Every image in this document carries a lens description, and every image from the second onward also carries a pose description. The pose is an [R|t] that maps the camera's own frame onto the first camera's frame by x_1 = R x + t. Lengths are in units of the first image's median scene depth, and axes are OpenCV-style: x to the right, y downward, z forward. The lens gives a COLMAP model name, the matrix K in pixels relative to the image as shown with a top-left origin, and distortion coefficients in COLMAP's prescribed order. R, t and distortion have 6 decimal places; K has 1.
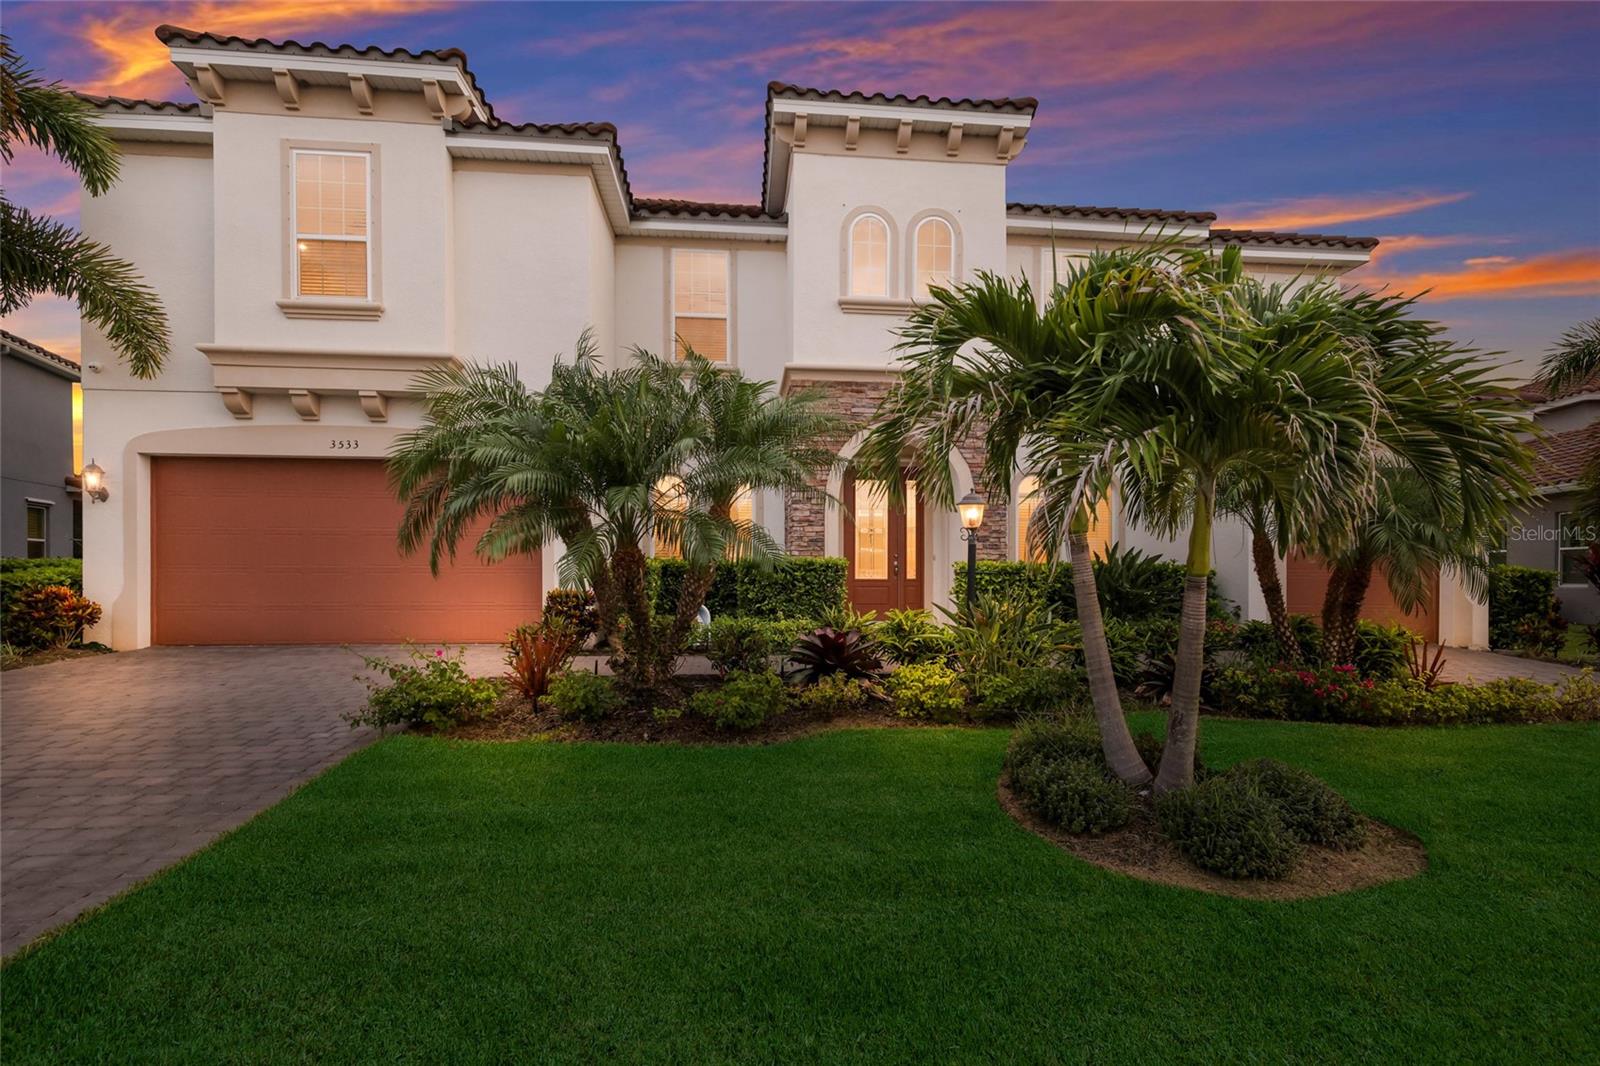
lens RADIAL K [[744.7, 0, 787.7], [0, 744.7, 561.3], [0, 0, 1]] dist [-0.001451, -0.000710]
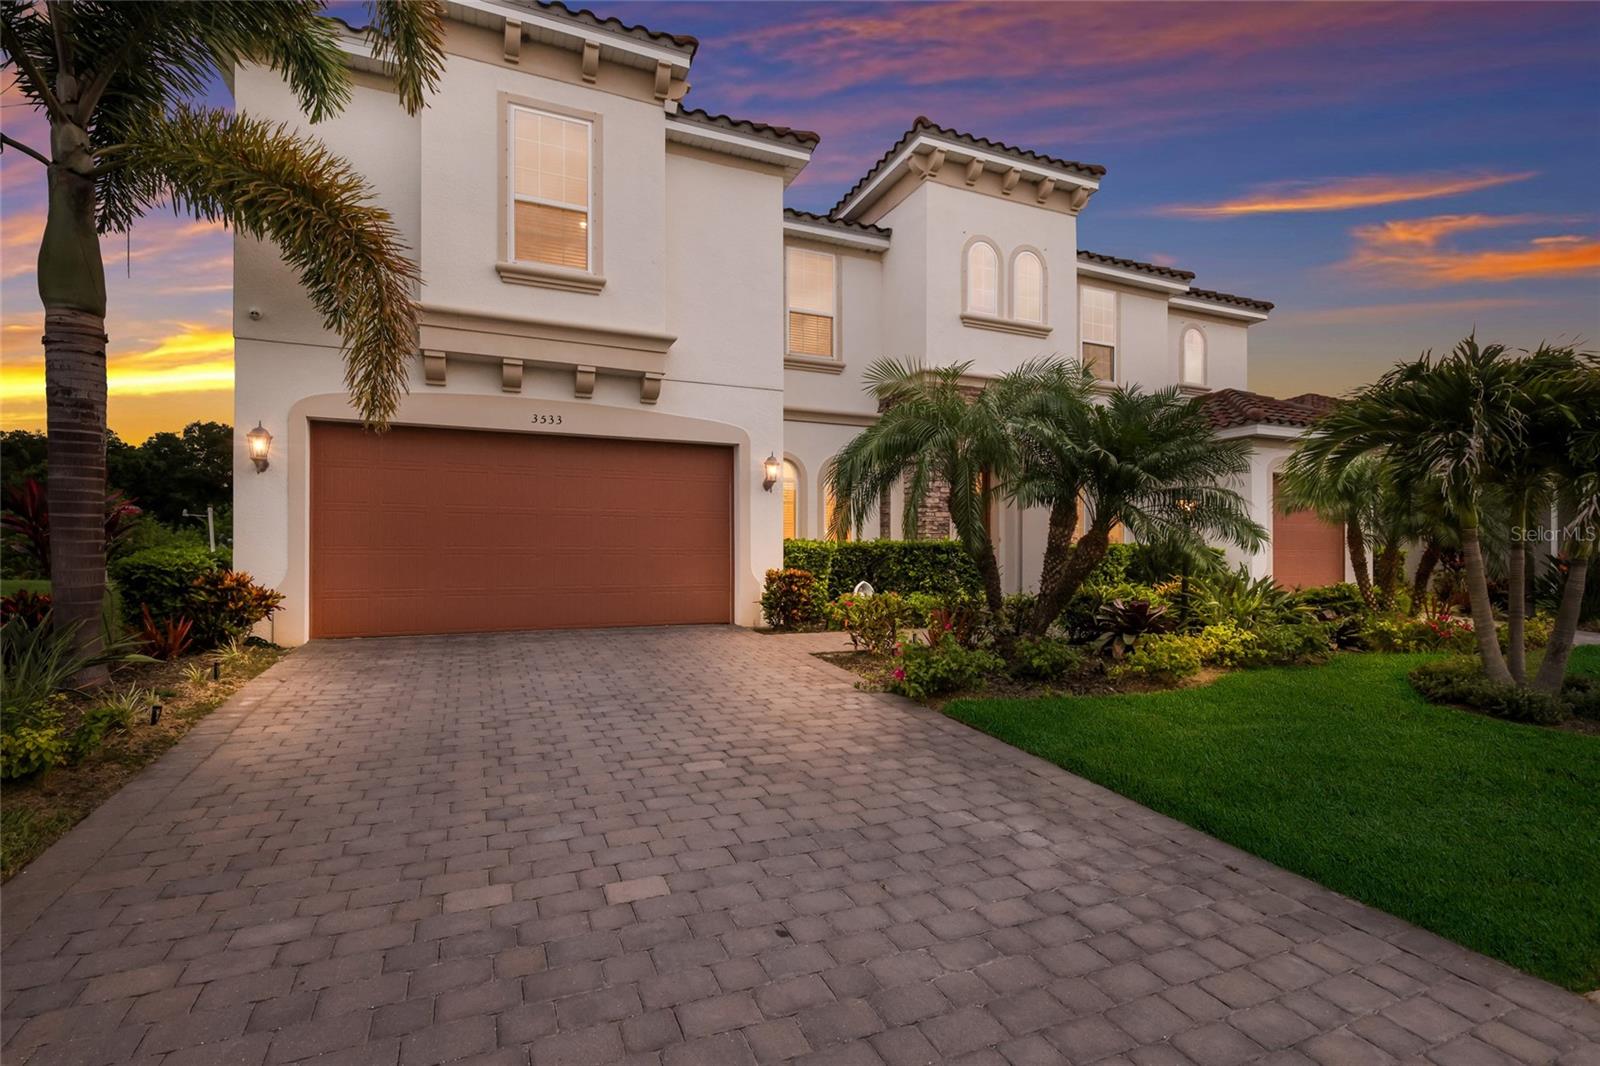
lens RADIAL K [[739.4, 0, 806.9], [0, 739.4, 531.3], [0, 0, 1]] dist [-0.002490, -0.000032]
pose [[0.949149, 0.008243, 0.314718, -0.583611], [-0.004677, 0.999916, -0.012084, -0.004014], [-0.314791, 0.009998, 0.949108, 0.001007]]
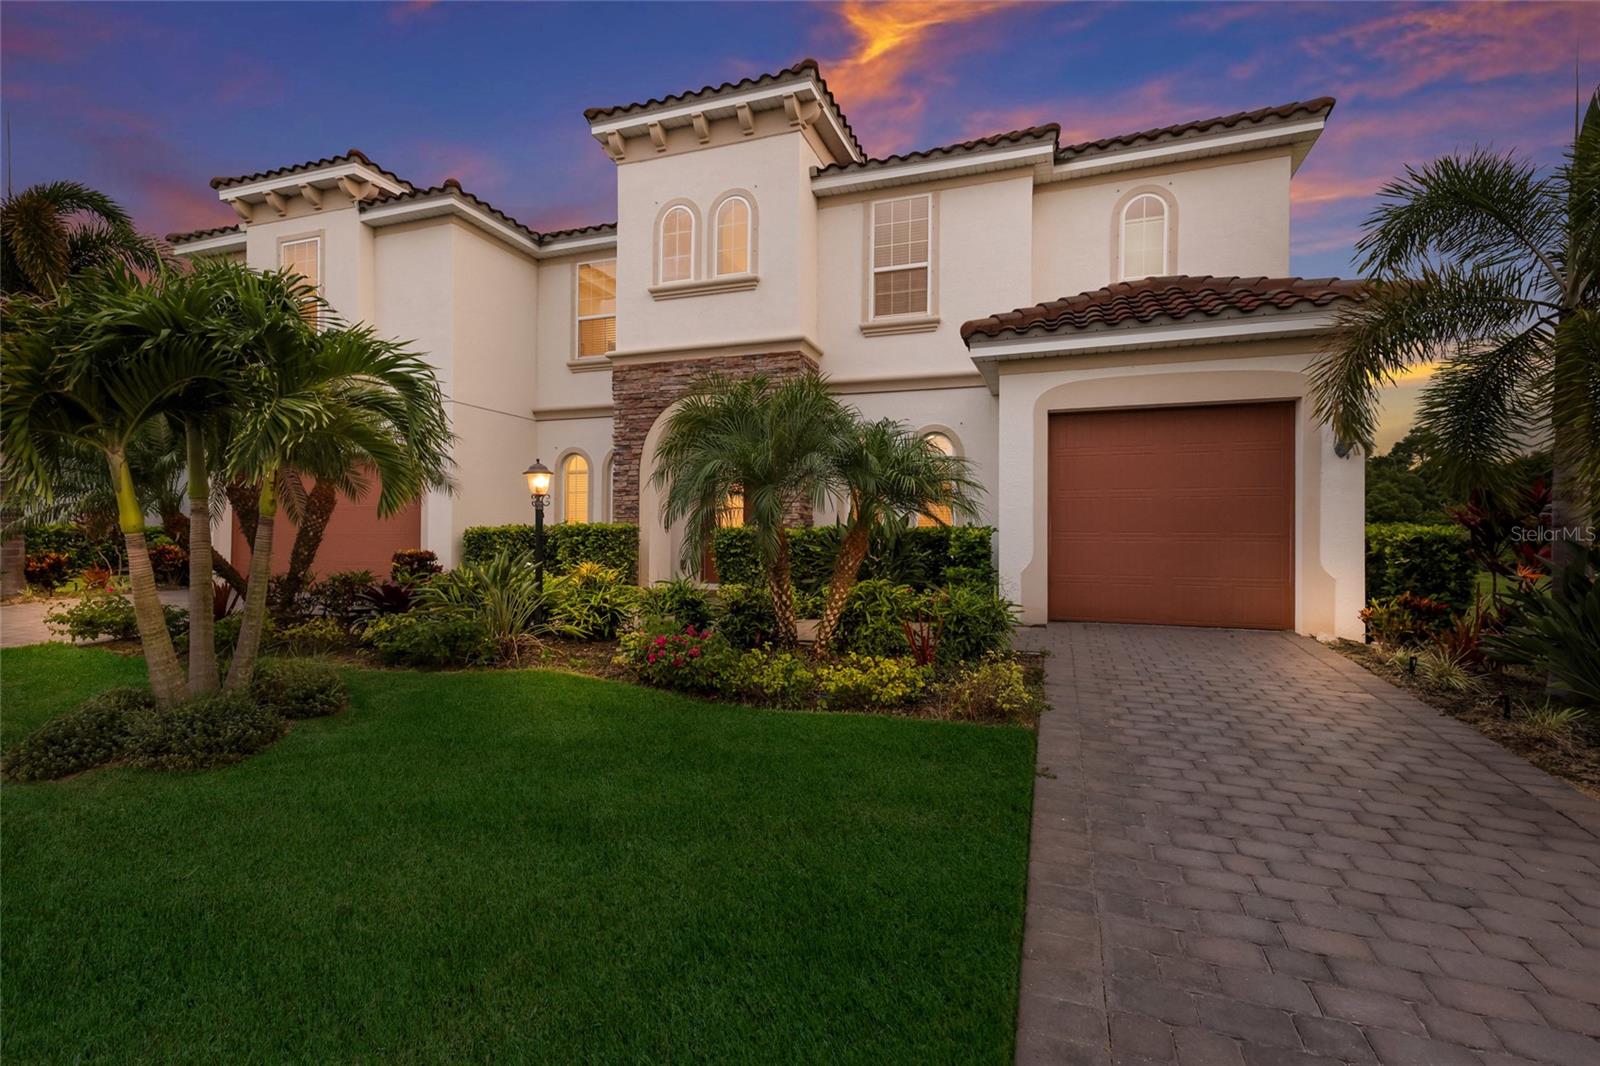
lens RADIAL K [[732.4, 0, 799.7], [0, 732.4, 541.4], [0, 0, 1]] dist [-0.000364, 0.000163]
pose [[0.906927, 0.000739, -0.421287, 0.830099], [-0.006039, 0.999919, -0.011247, 0.036689], [0.421244, 0.012744, 0.906858, 0.132021]]
